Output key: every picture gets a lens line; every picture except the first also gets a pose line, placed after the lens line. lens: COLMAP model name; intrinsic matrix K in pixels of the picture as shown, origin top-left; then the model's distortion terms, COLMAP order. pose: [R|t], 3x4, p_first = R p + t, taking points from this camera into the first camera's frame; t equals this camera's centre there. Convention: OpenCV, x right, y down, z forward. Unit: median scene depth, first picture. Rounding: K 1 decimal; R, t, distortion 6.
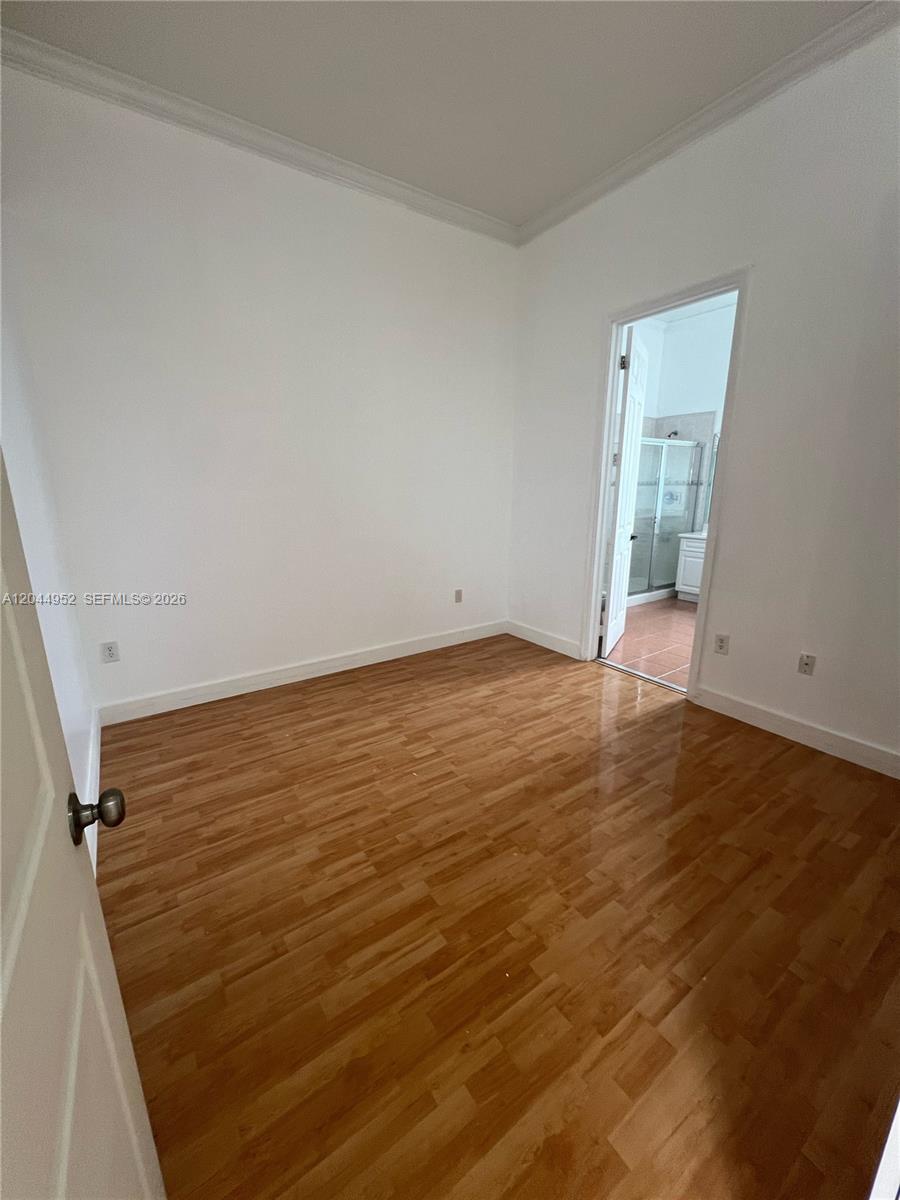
lens RADIAL K [[479.0, 0, 447.3], [0, 479.0, 599.6], [0, 0, 1]] dist [-0.000310, -0.000024]
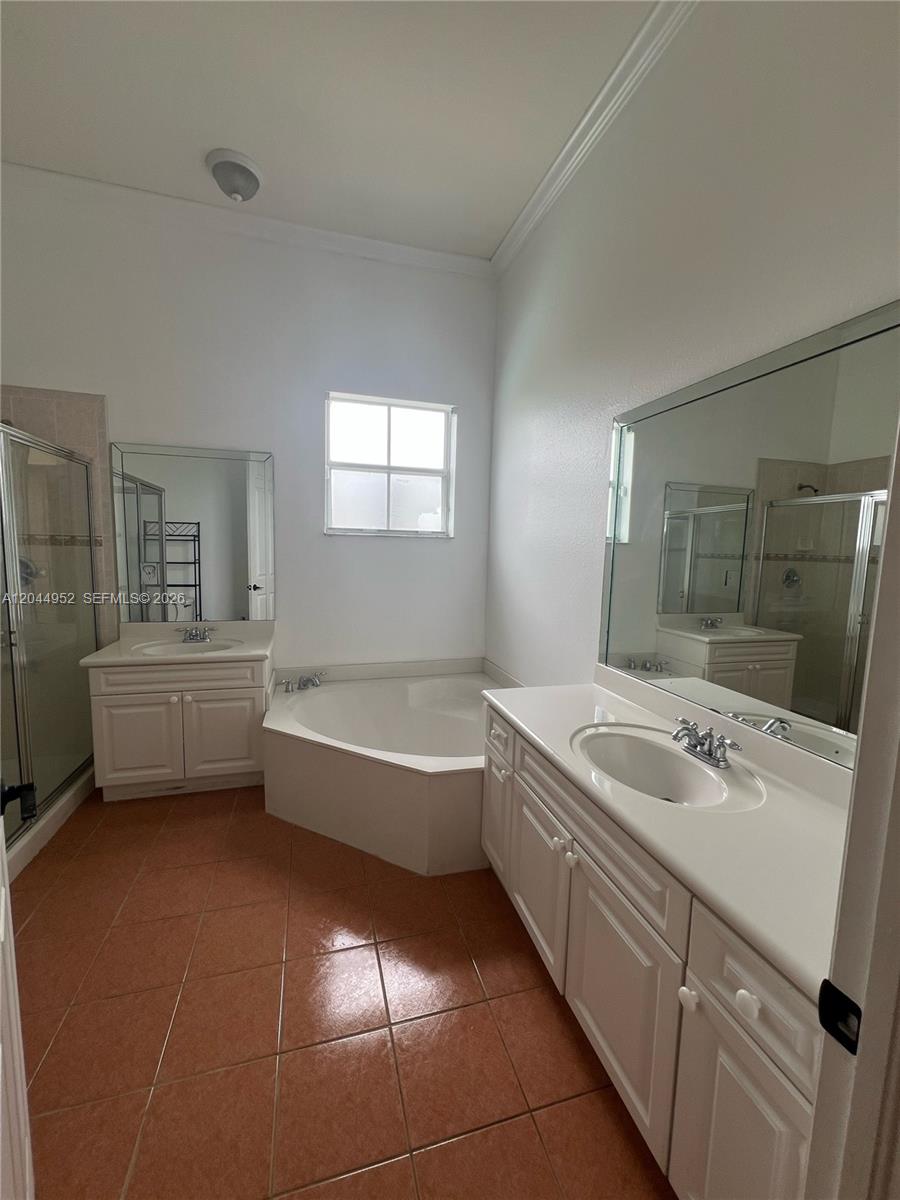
lens RADIAL K [[481.5, 0, 449.3], [0, 481.5, 597.9], [0, 0, 1]] dist [0.000130, 0.000004]
pose [[0.318378, -0.085760, 0.944077, 0.209008], [0.197134, 0.980117, 0.022553, -0.146680], [-0.927240, 0.178929, 0.328954, 0.598424]]
